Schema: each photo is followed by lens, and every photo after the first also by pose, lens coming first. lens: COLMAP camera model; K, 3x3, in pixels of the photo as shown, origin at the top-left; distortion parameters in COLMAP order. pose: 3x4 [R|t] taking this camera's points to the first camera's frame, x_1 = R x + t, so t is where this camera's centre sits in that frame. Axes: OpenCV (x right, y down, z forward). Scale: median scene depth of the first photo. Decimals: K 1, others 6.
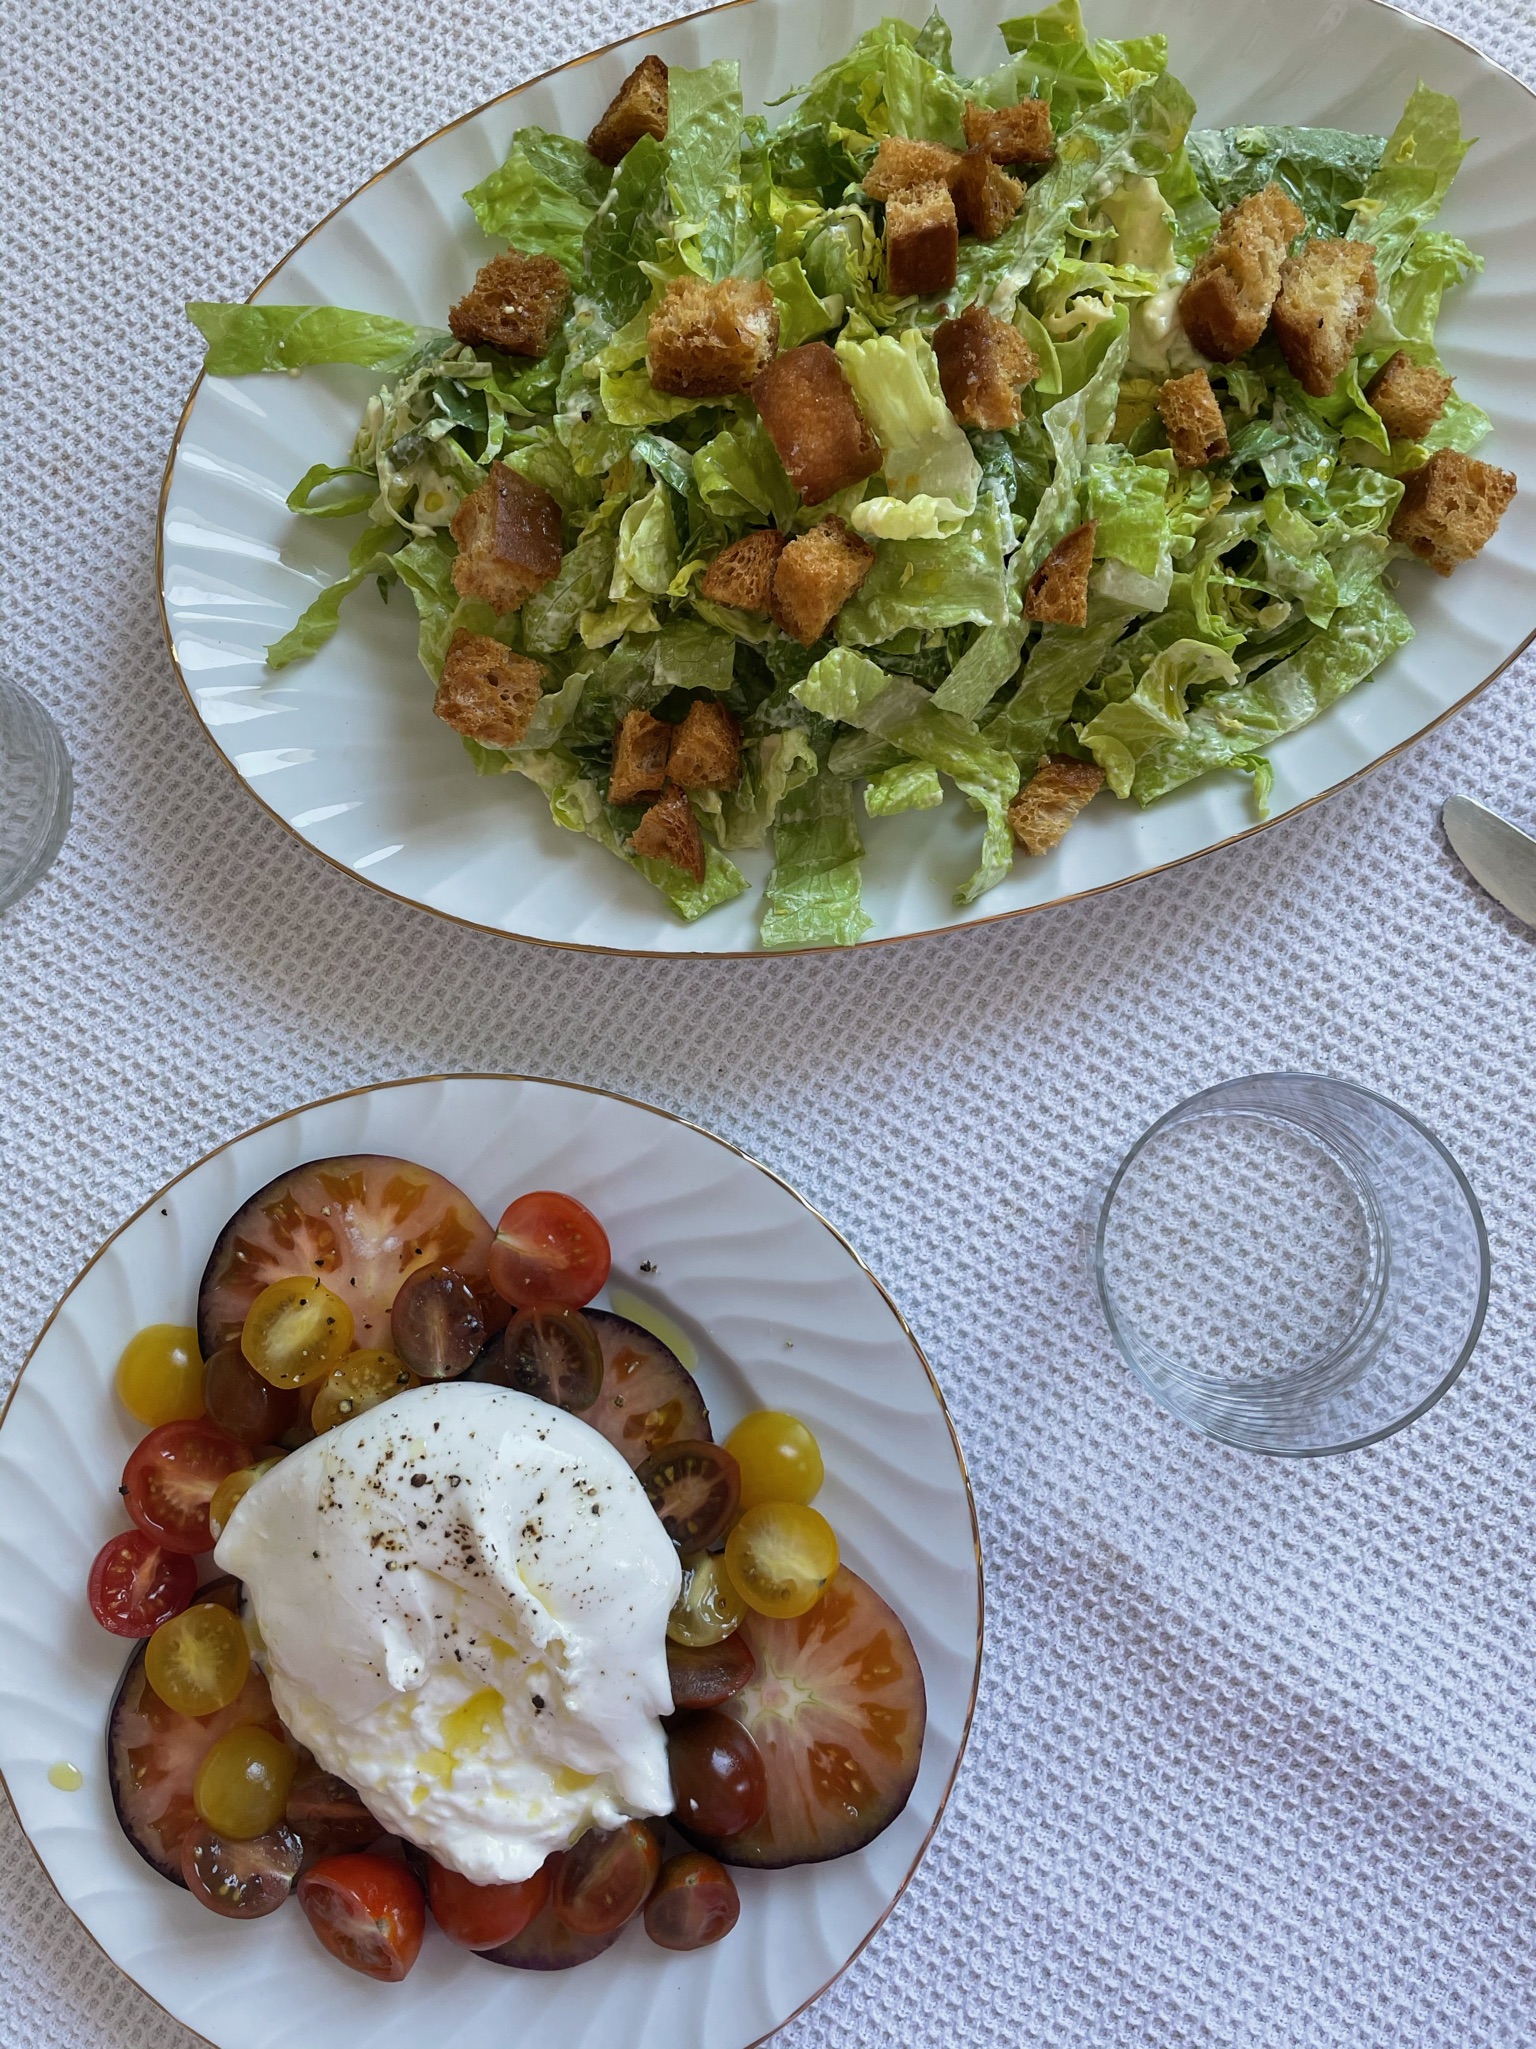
lens RADIAL K [[1575.2, 0, 759.6], [0, 1575.2, 1028.4], [0, 0, 1]] dist [0.061135, -0.114719]
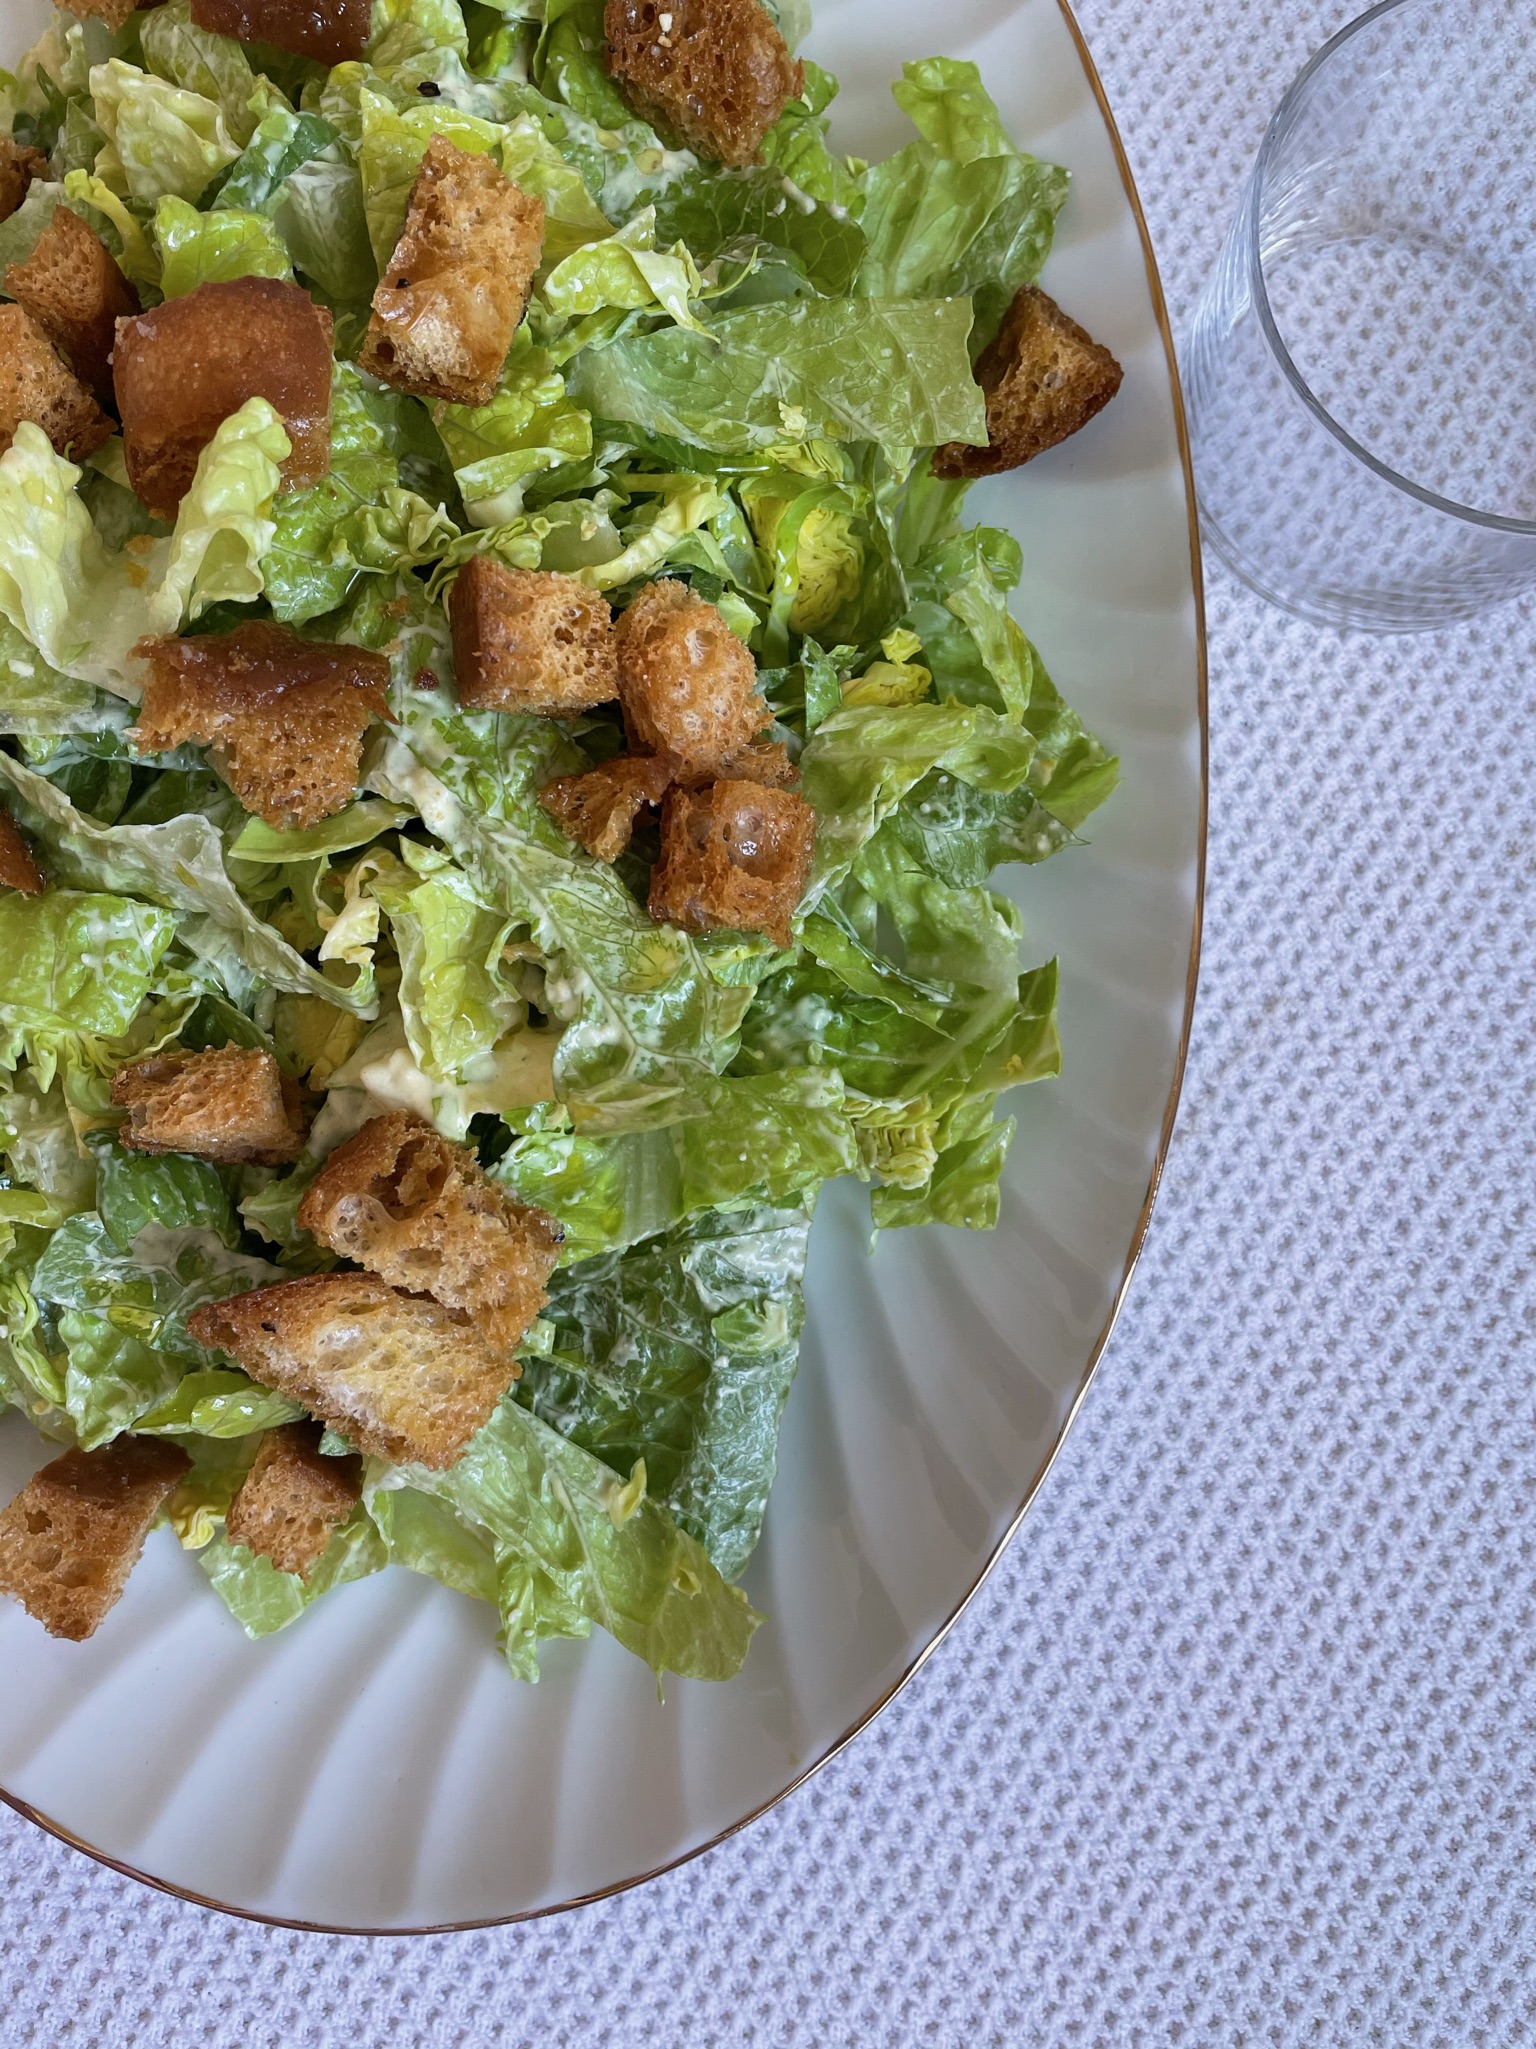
lens RADIAL K [[1575.2, 0, 787.8], [0, 1575.2, 1025.3], [0, 0, 1]] dist [0.061135, -0.114719]
pose [[-0.173164, 0.984863, 0.007704, 0.199280], [-0.983352, -0.173325, 0.054560, -0.600622], [0.055069, 0.001872, 0.998481, 0.421894]]
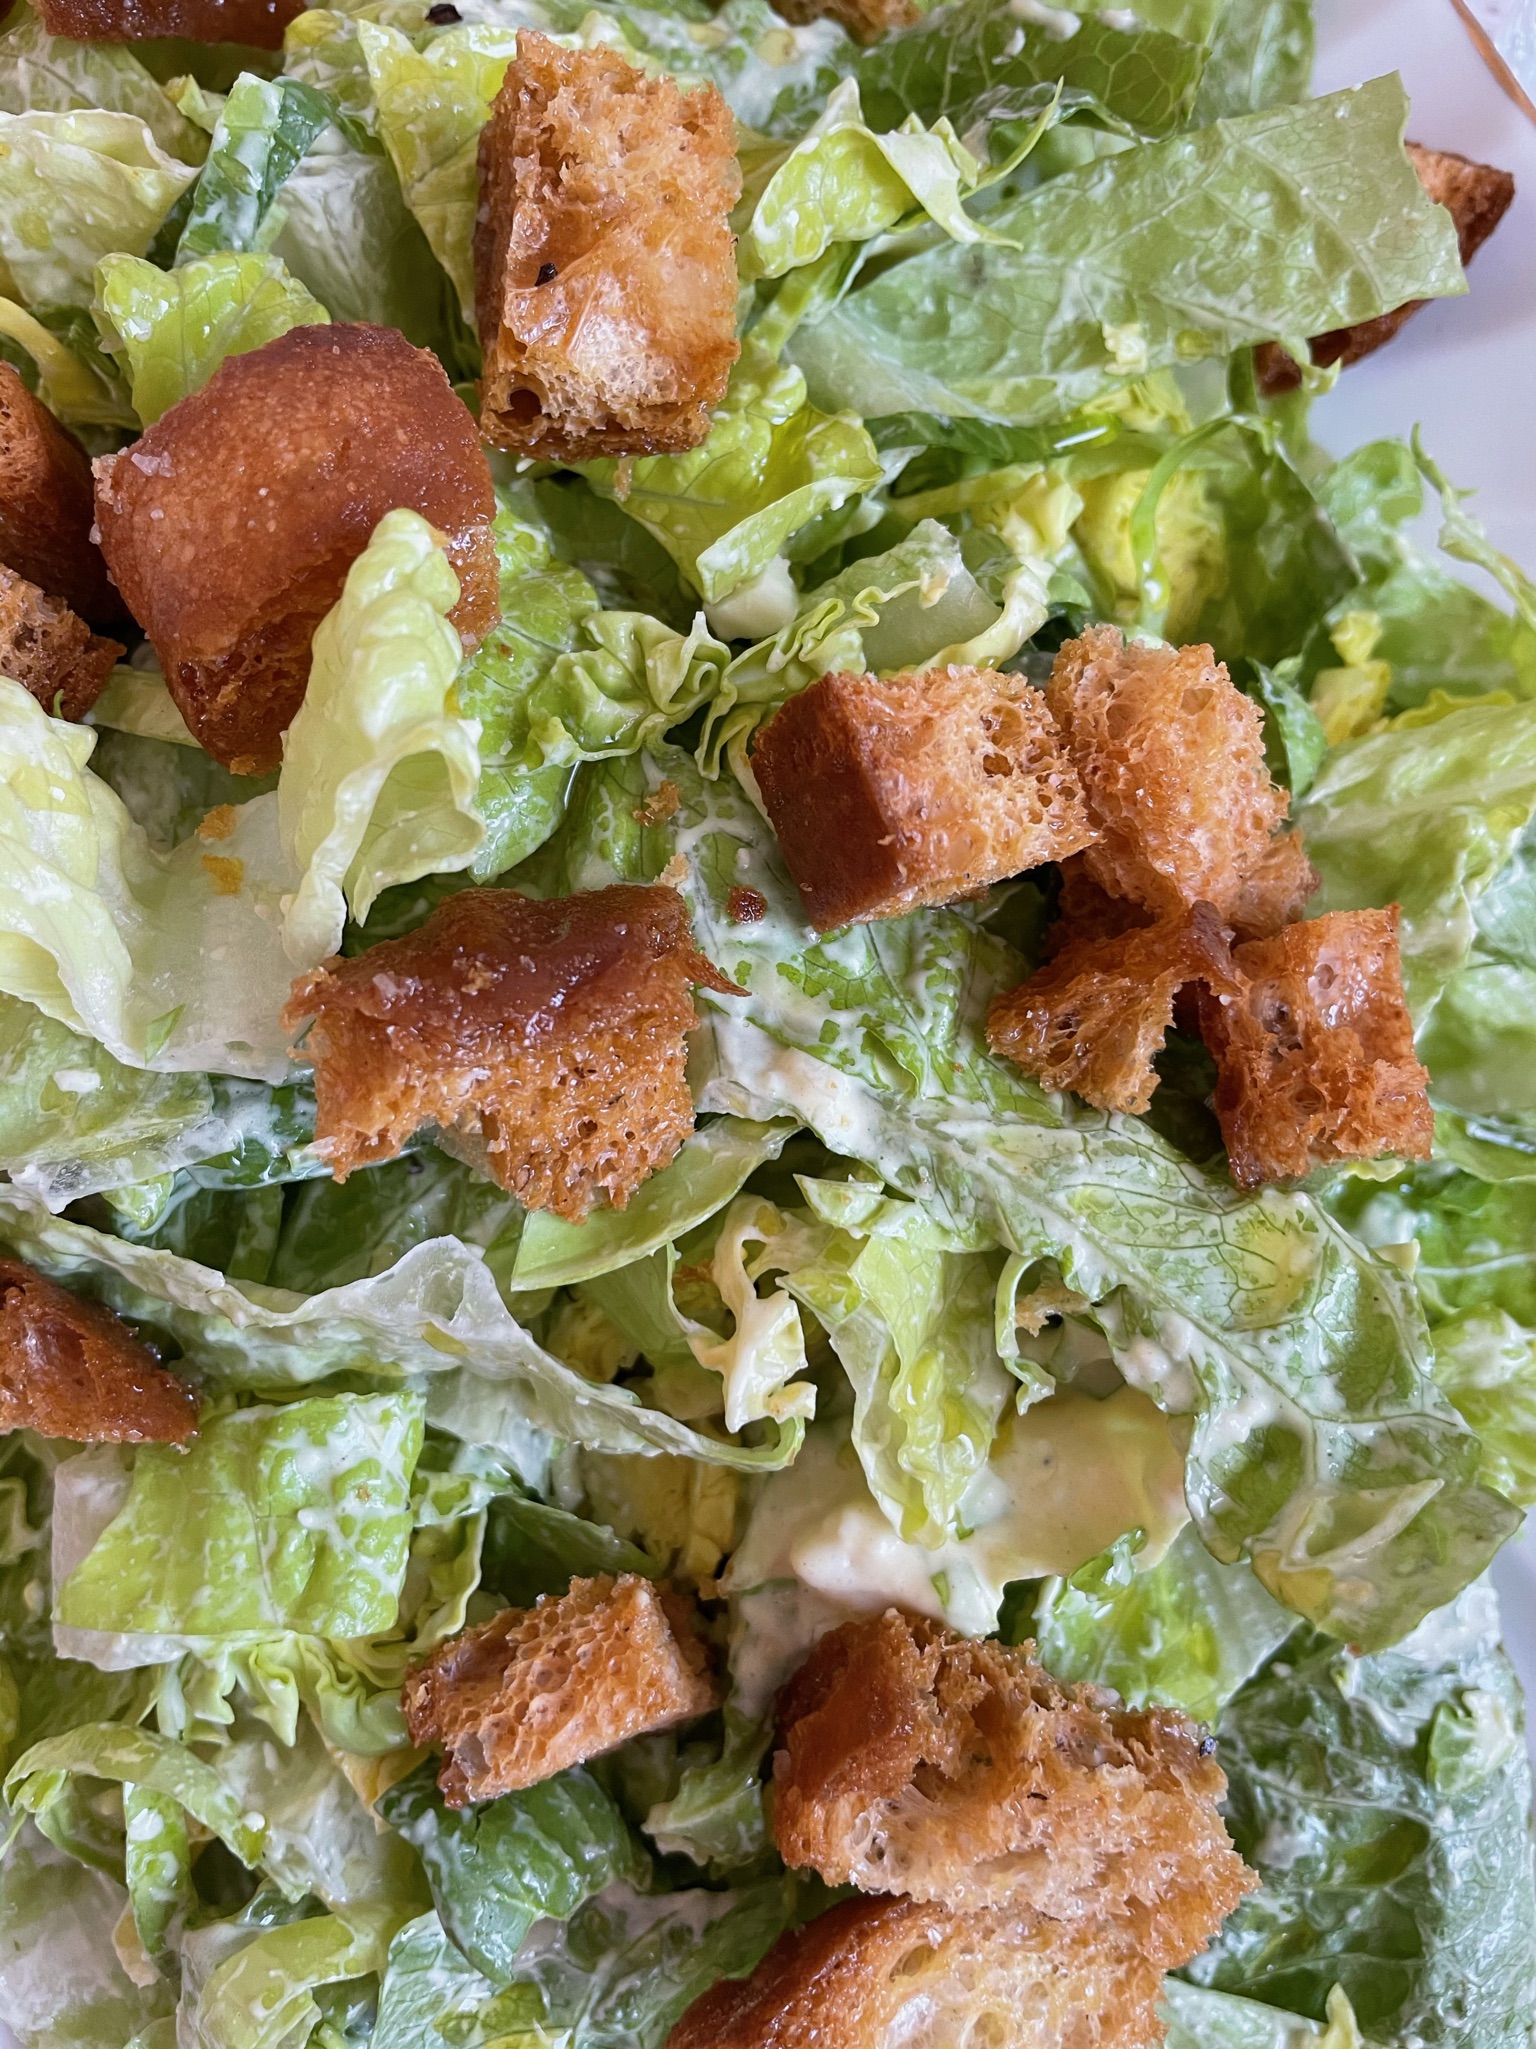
lens RADIAL K [[1575.2, 0, 772.3], [0, 1575.2, 1010.7], [0, 0, 1]] dist [0.061135, -0.114719]
pose [[0.114343, 0.992450, -0.044378, 0.145102], [-0.992170, 0.116342, 0.045421, -0.447729], [0.050241, 0.038837, 0.997982, 0.635822]]
